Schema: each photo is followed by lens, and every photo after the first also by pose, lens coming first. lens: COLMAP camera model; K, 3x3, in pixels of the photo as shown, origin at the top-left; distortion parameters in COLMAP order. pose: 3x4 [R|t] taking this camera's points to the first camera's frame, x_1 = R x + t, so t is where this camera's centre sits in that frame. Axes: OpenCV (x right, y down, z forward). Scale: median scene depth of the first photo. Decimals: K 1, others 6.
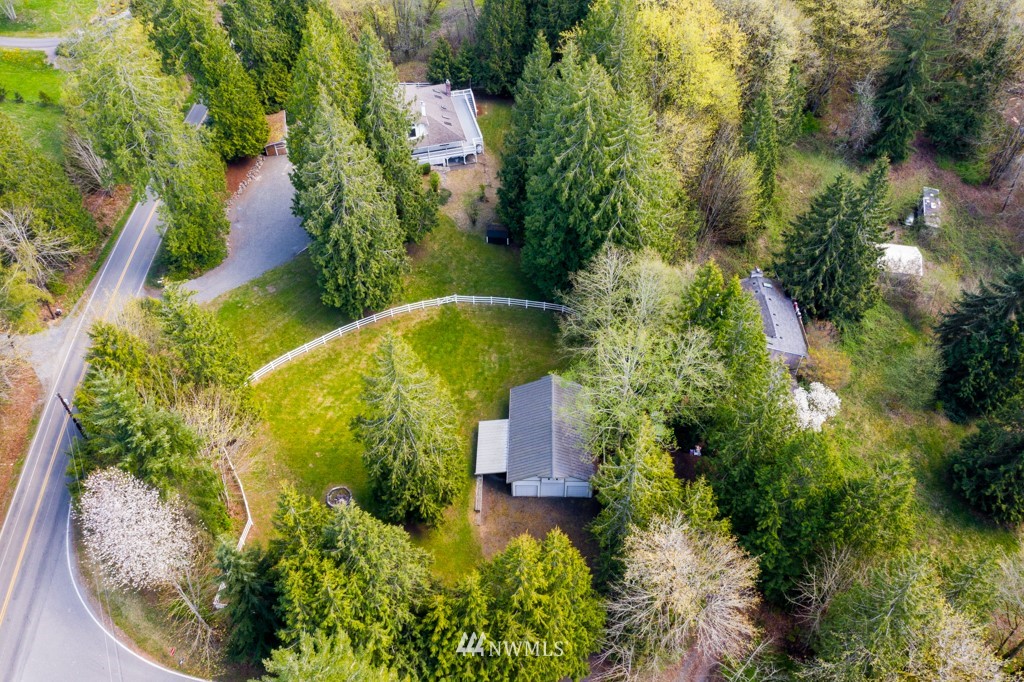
lens RADIAL K [[819.4, 0, 508.2], [0, 819.4, 340.1], [0, 0, 1]] dist [-0.031828, -0.000694]
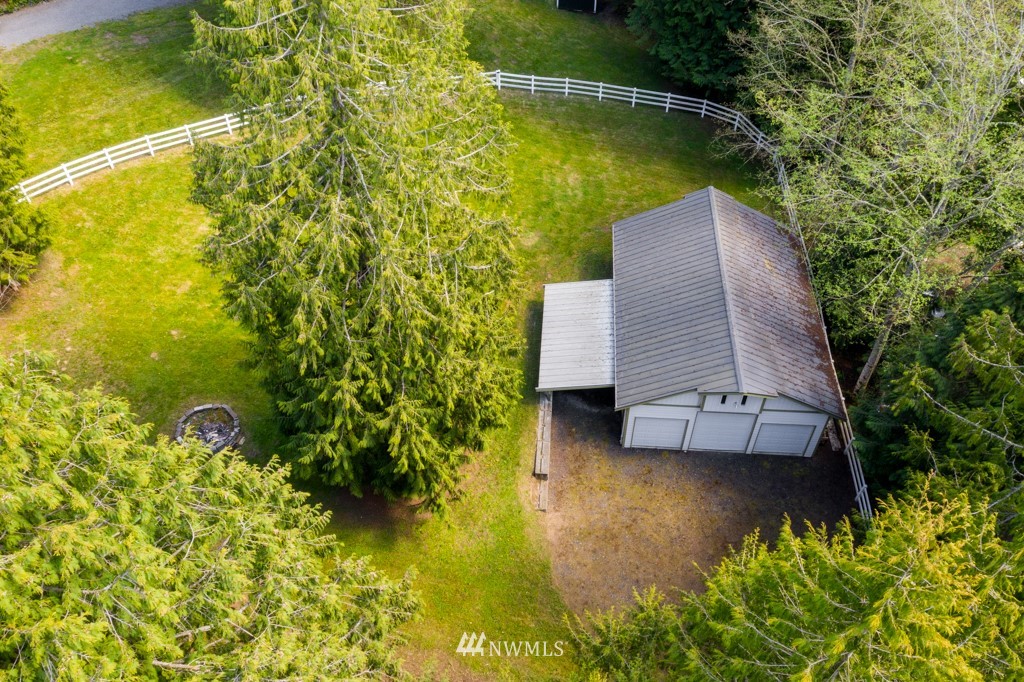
lens RADIAL K [[819.4, 0, 508.2], [0, 819.4, 340.1], [0, 0, 1]] dist [-0.031828, -0.000694]
pose [[0.998980, 0.034951, -0.028589, -0.044067], [-0.035559, 0.999146, -0.021036, 0.148081], [0.027829, 0.022032, 0.999370, 0.579863]]
